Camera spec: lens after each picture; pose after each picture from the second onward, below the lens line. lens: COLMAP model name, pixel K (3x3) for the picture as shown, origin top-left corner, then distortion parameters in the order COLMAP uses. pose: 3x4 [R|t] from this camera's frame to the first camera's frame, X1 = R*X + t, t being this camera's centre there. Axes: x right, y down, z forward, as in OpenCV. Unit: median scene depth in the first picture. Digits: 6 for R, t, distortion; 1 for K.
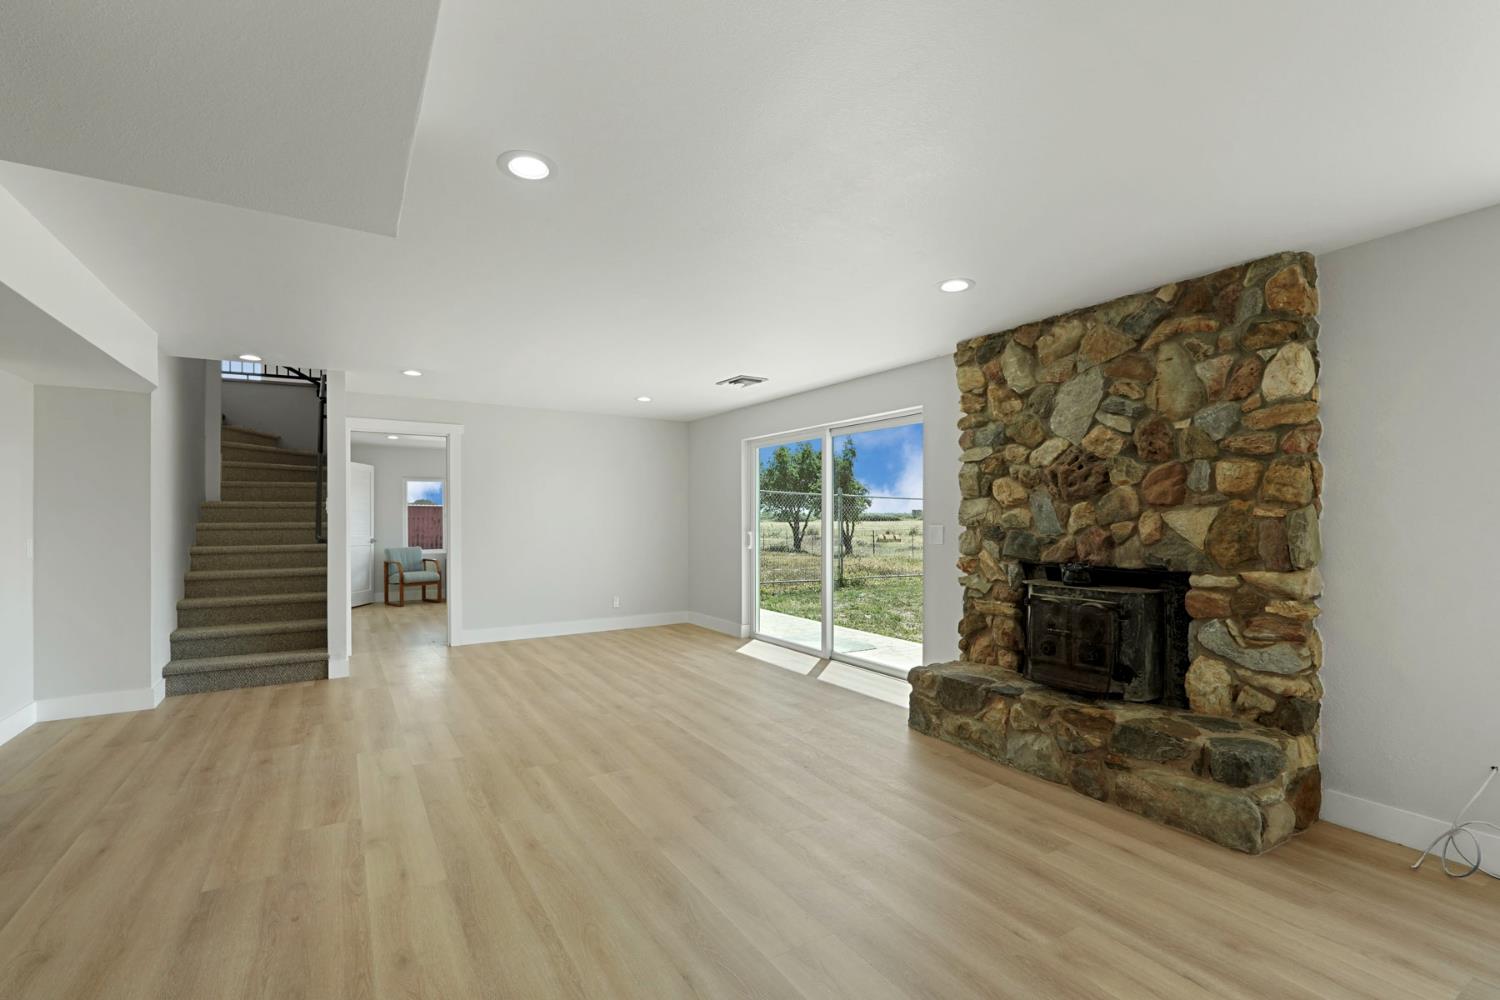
lens RADIAL K [[661.8, 0, 748.0], [0, 661.8, 513.4], [0, 0, 1]] dist [0.001647, 0.000617]
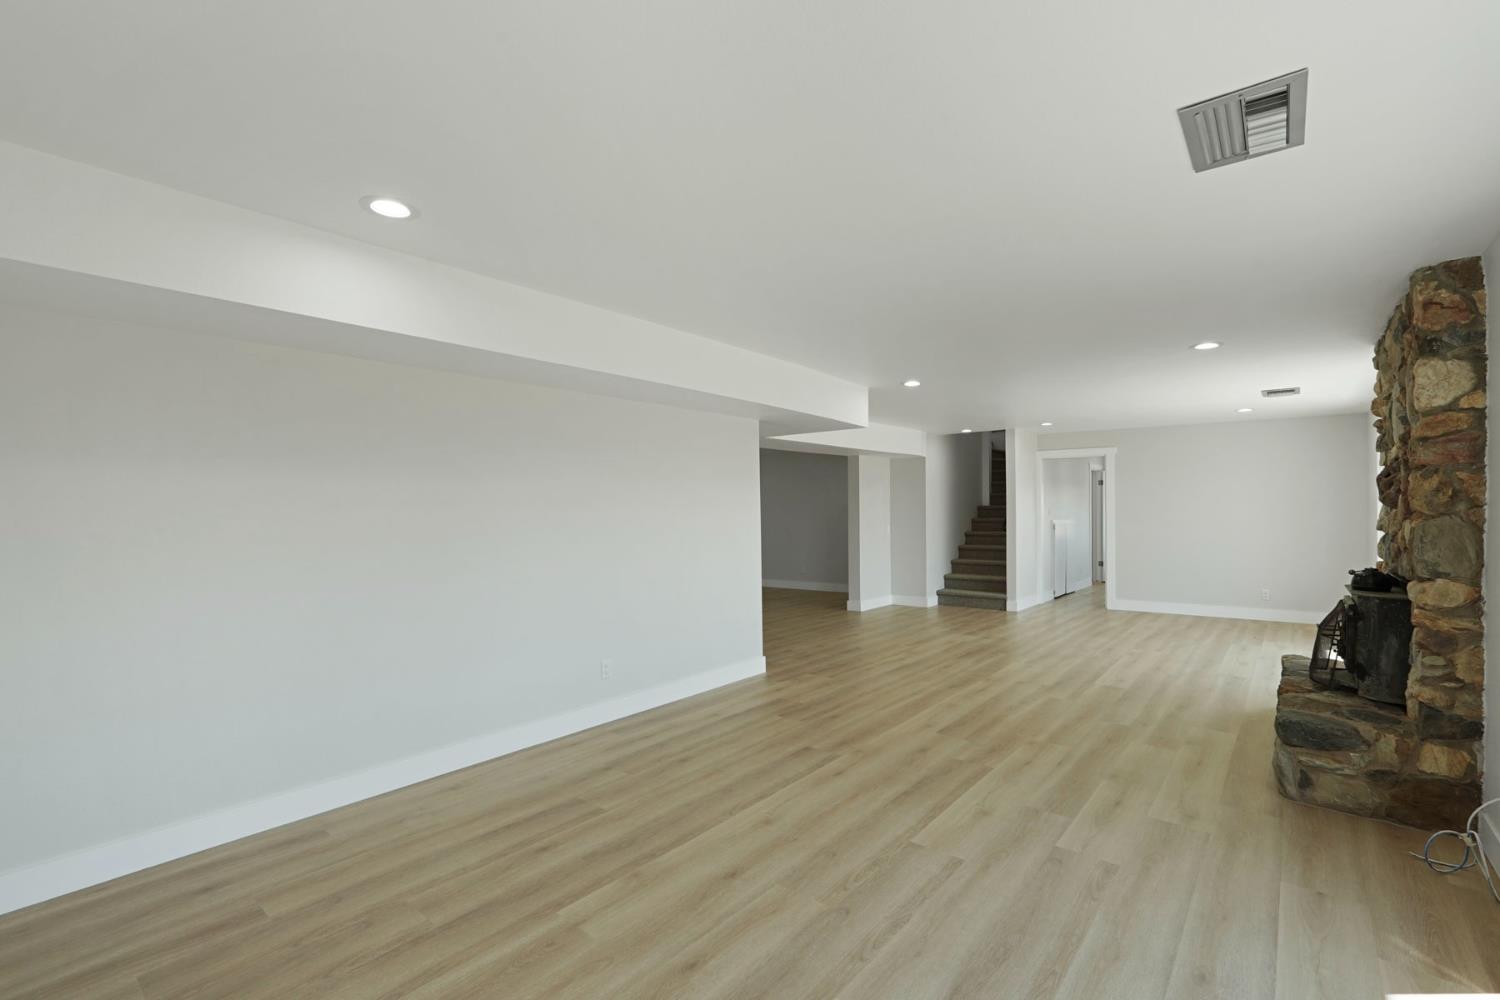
lens RADIAL K [[669.8, 0, 755.0], [0, 669.8, 509.1], [0, 0, 1]] dist [-0.001560, 0.000909]
pose [[0.315852, -0.005494, -0.948793, 1.188896], [0.012080, 0.999925, -0.001769, -0.026667], [0.948732, -0.010903, 0.315895, -0.241881]]
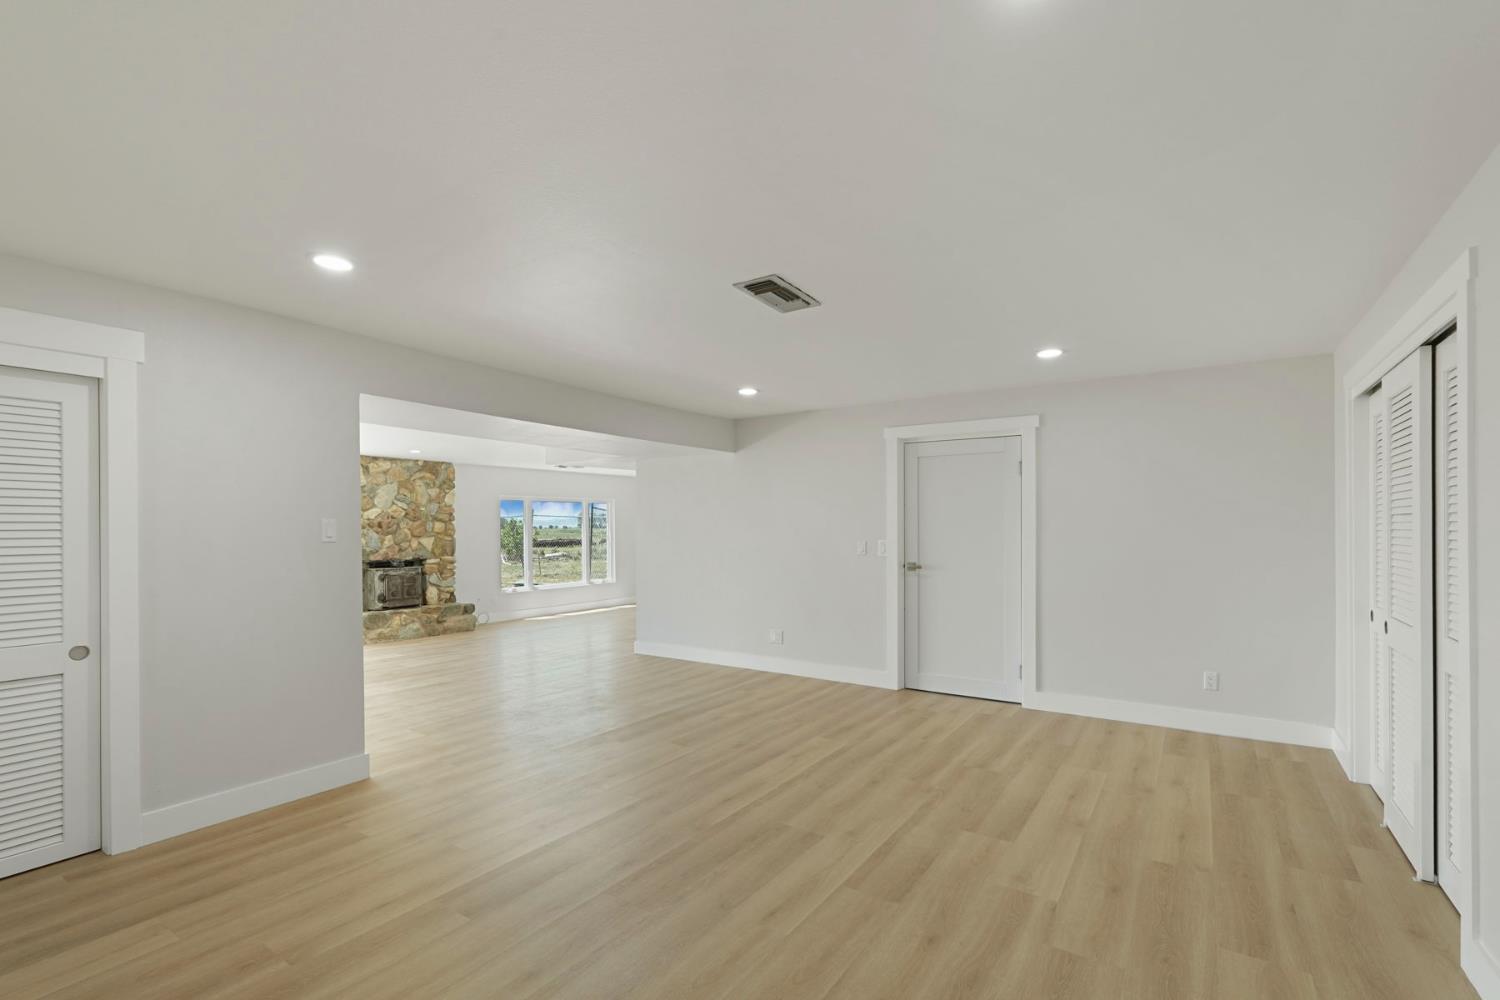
lens RADIAL K [[685.4, 0, 755.1], [0, 685.4, 525.2], [0, 0, 1]] dist [-0.012435, 0.000521]
pose [[-0.409287, 0.009721, 0.912354, -2.463891], [0.004689, 0.999952, -0.008551, -0.026076], [-0.912394, 0.000778, -0.409313, 0.820293]]
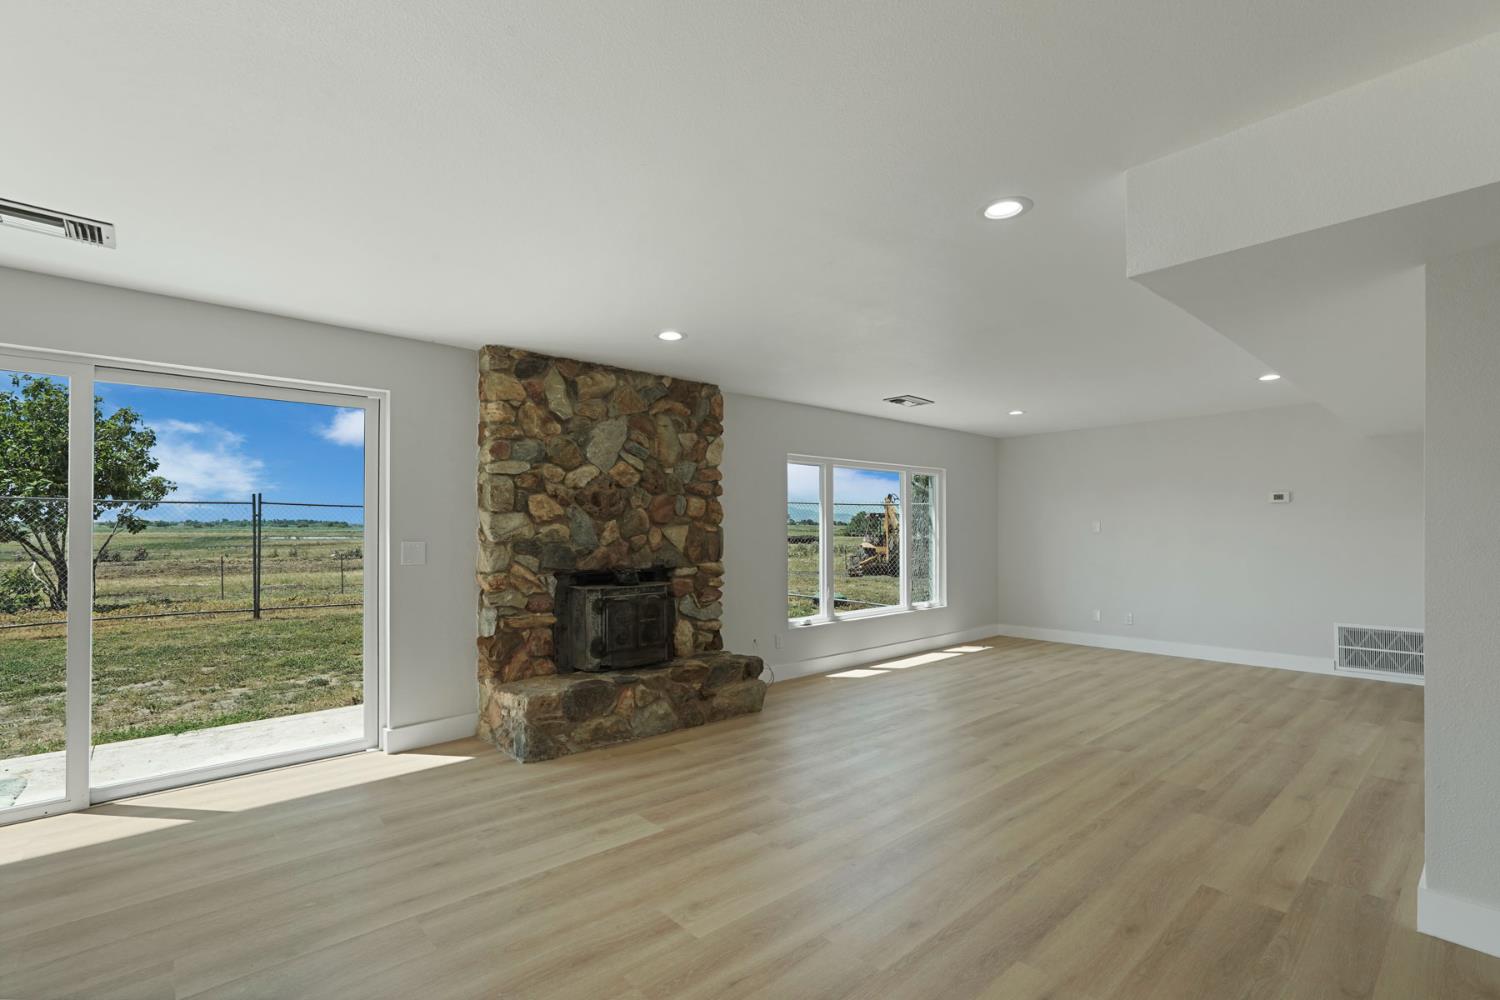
lens RADIAL K [[680.2, 0, 747.0], [0, 680.2, 521.5], [0, 0, 1]] dist [-0.000387, 0.000328]
pose [[-0.159454, 0.010244, 0.987152, -0.836964], [-0.006295, 0.999915, -0.011393, -0.000638], [-0.987185, -0.008031, -0.159376, 0.981155]]
